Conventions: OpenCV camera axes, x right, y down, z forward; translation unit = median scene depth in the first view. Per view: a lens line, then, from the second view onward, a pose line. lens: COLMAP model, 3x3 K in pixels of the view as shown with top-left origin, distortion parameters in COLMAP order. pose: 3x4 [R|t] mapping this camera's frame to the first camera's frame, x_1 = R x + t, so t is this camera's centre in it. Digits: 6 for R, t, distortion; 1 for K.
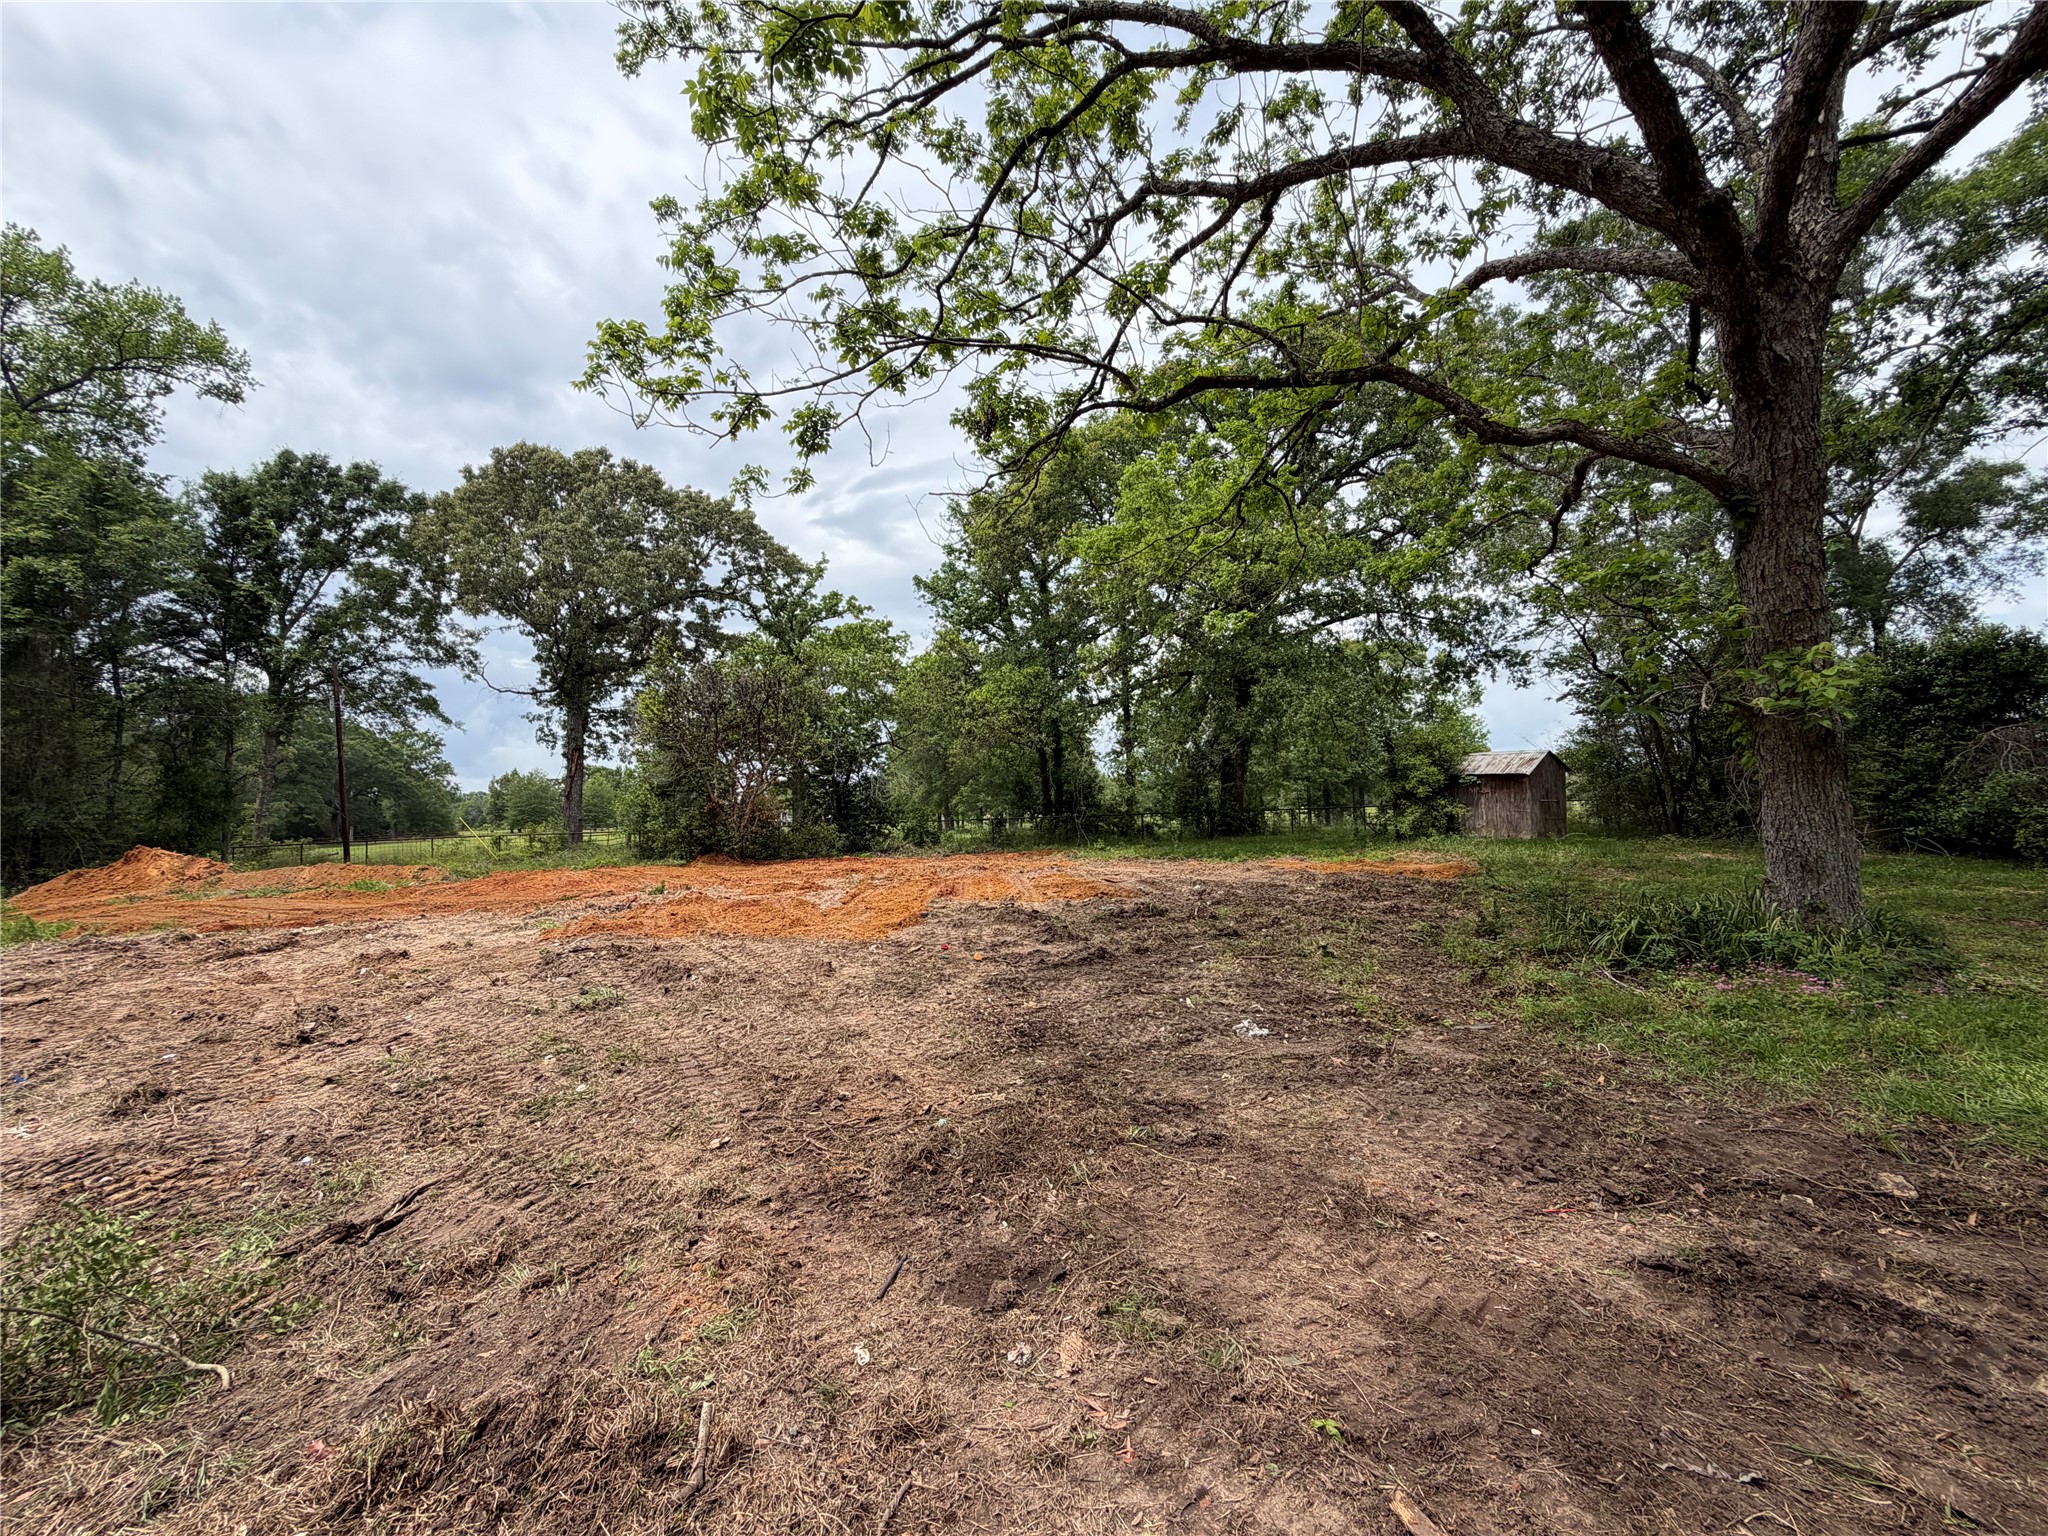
lens RADIAL K [[815.0, 0, 1015.8], [0, 815.0, 776.1], [0, 0, 1]] dist [0.000407, 0.000024]
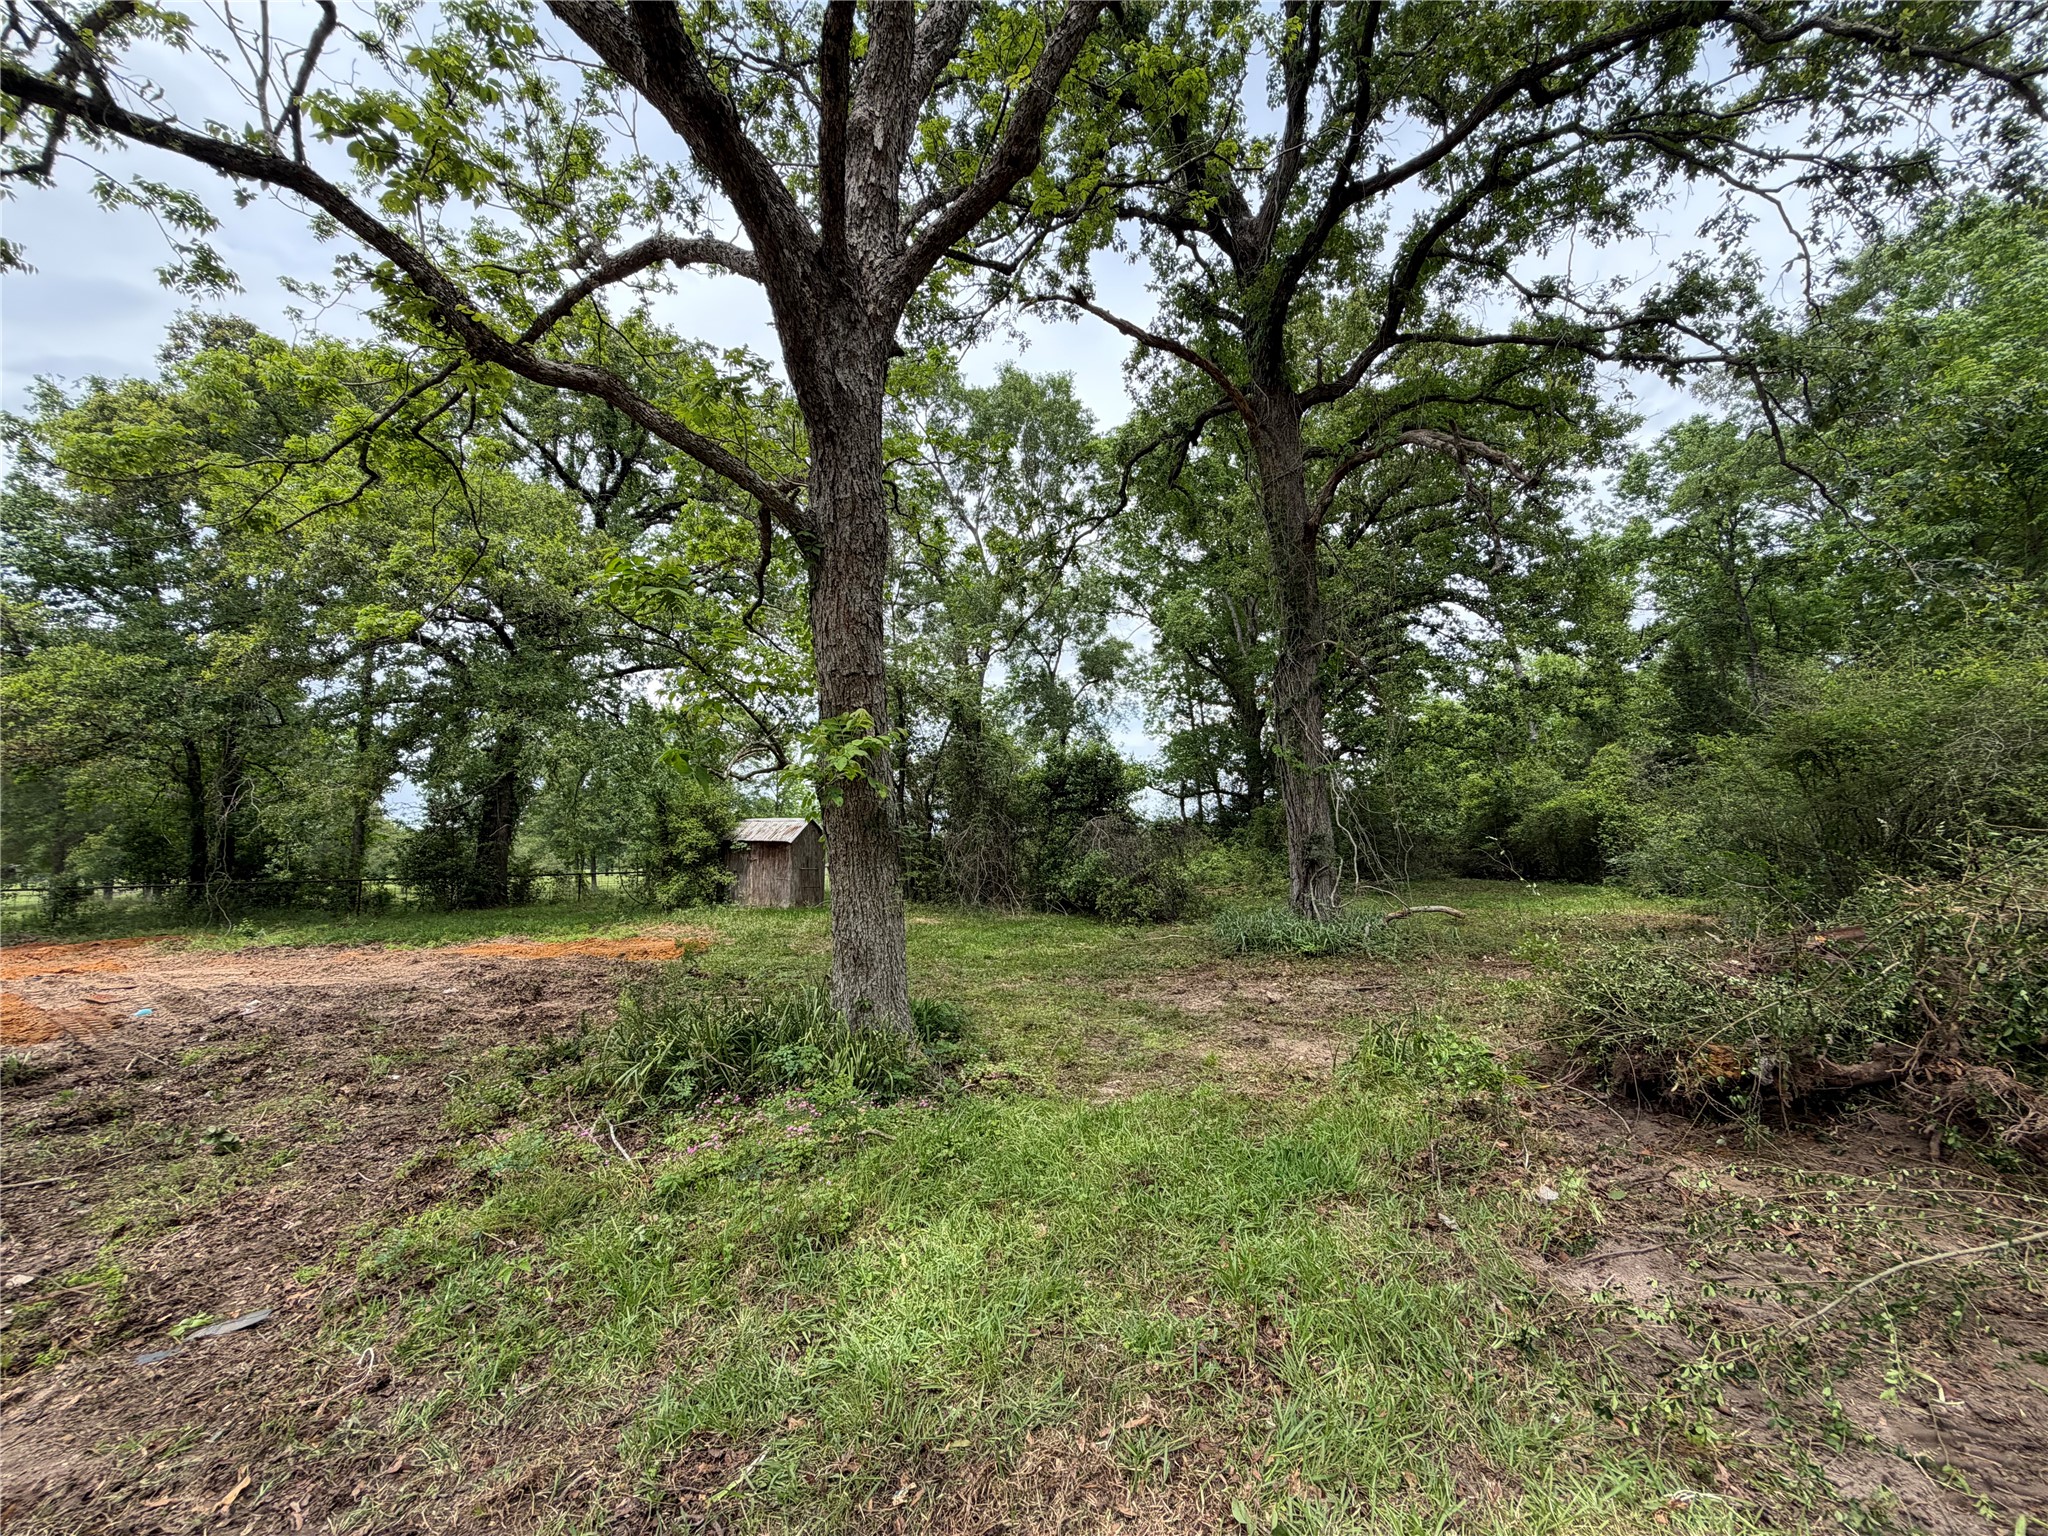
lens RADIAL K [[815.0, 0, 1015.8], [0, 815.0, 776.1], [0, 0, 1]] dist [0.000407, 0.000024]
pose [[0.740362, 0.082050, 0.667182, 0.091949], [-0.032764, 0.995748, -0.086099, -0.003376], [-0.671410, 0.041885, 0.739902, 0.040883]]
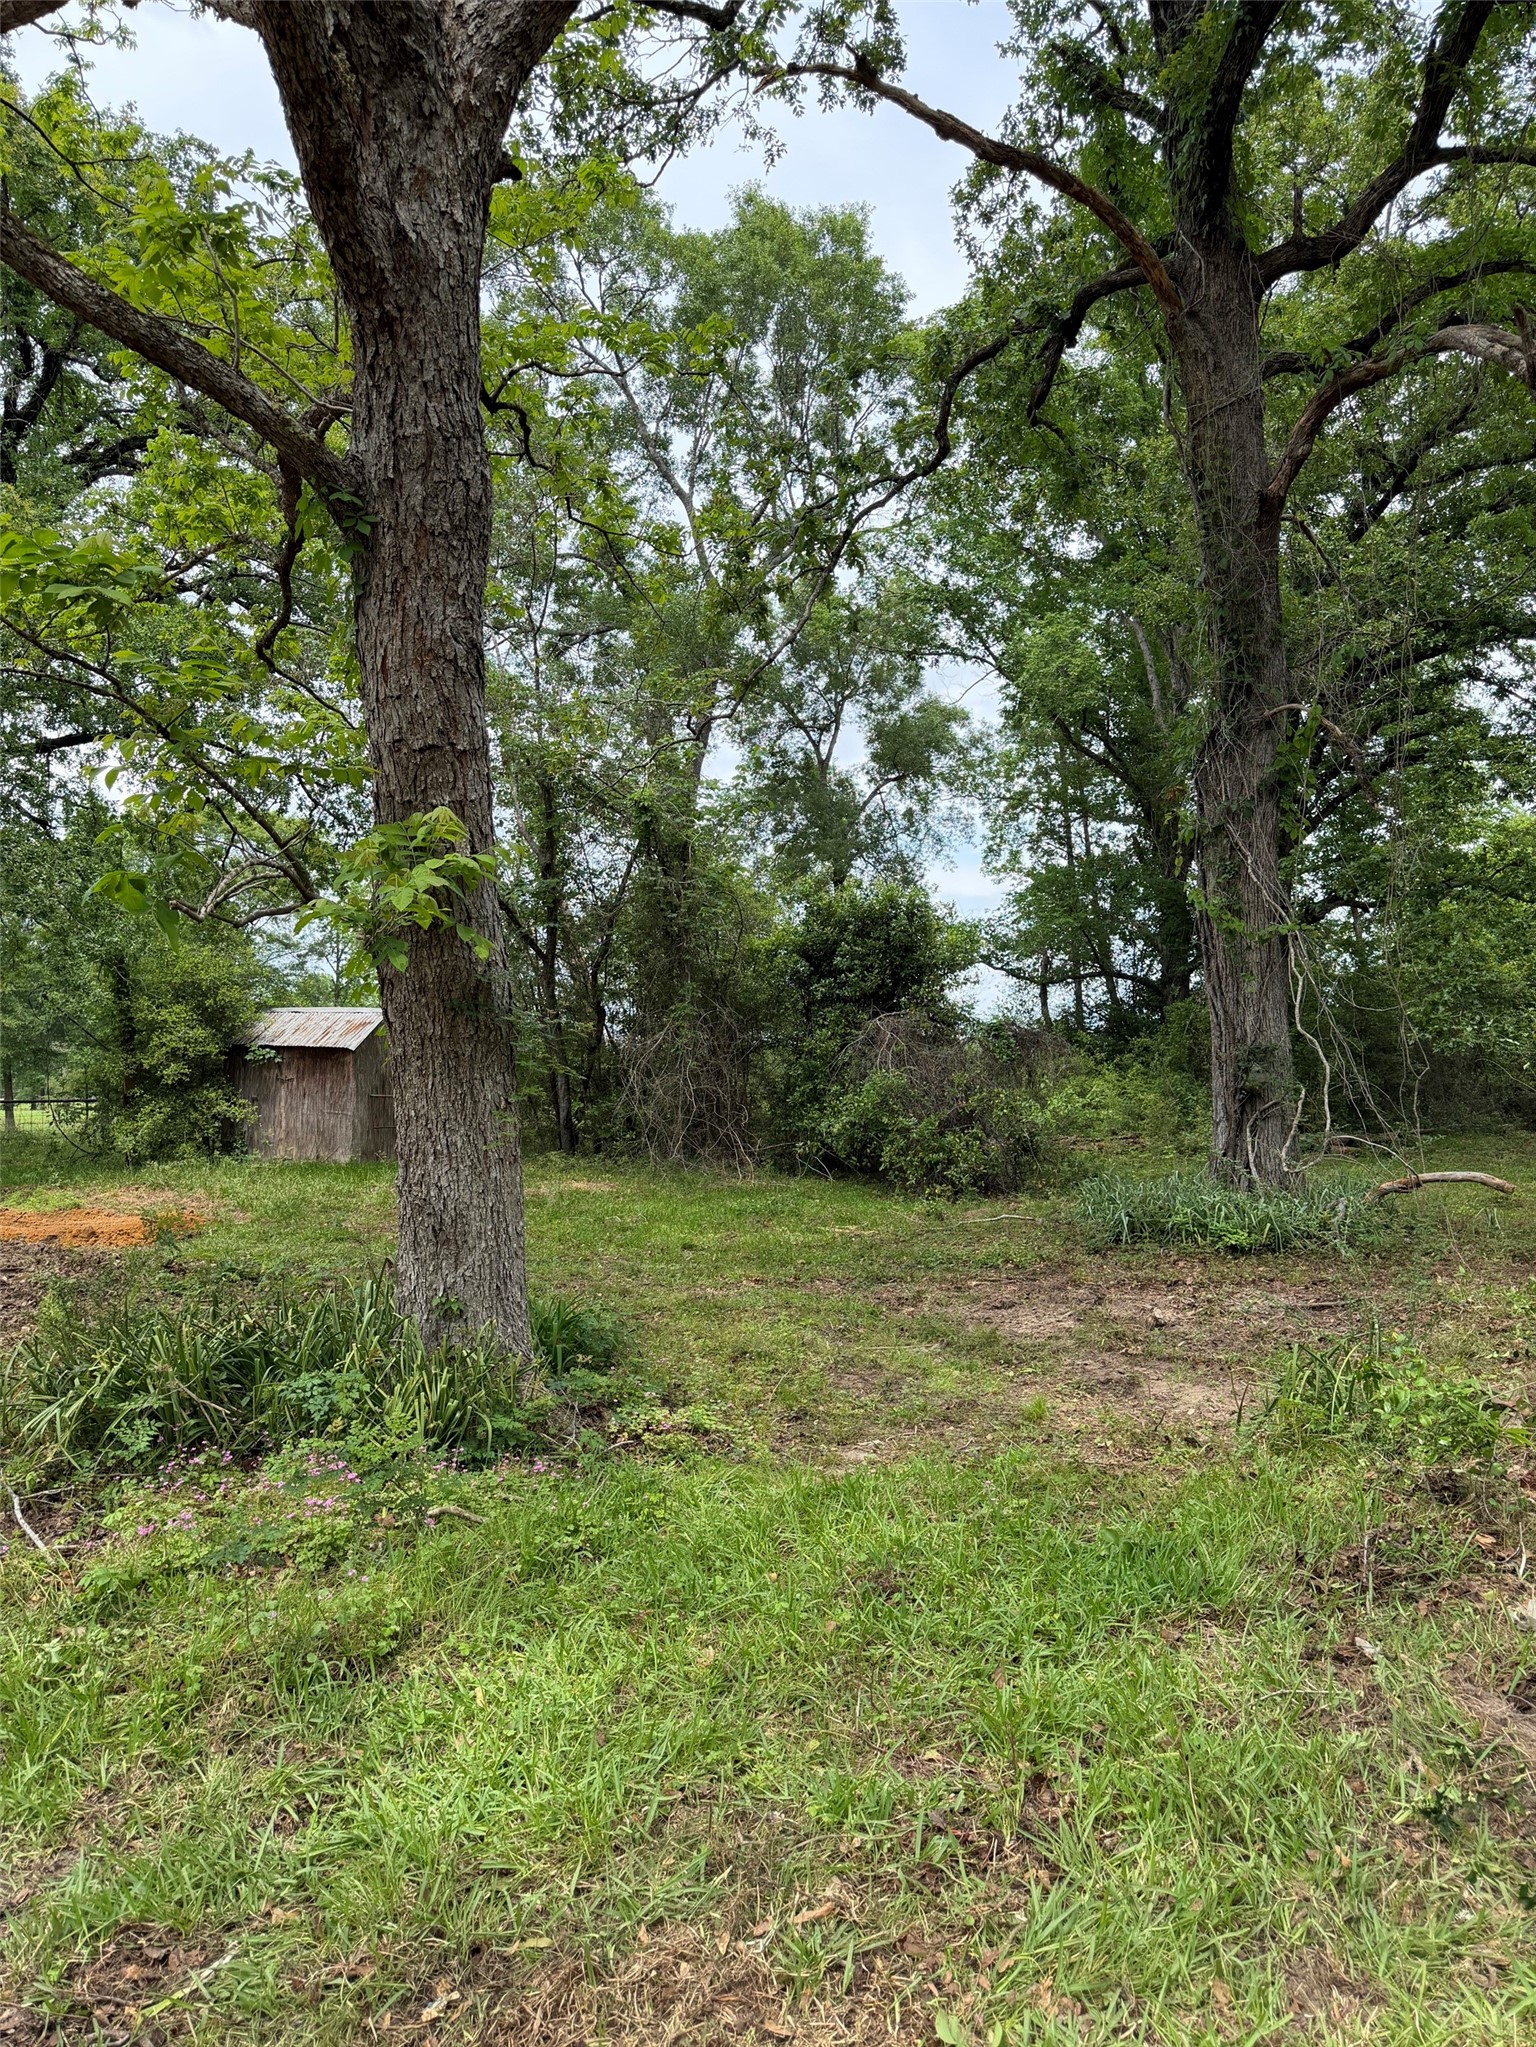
lens RADIAL K [[1429.4, 0, 768.0], [0, 1429.4, 1023.5], [0, 0, 1]] dist [0.098112, -0.133087]
pose [[0.736993, 0.056070, 0.673571, 0.092510], [-0.046712, 0.998396, -0.031999, -0.000738], [-0.674284, -0.007881, 0.738430, 0.031032]]
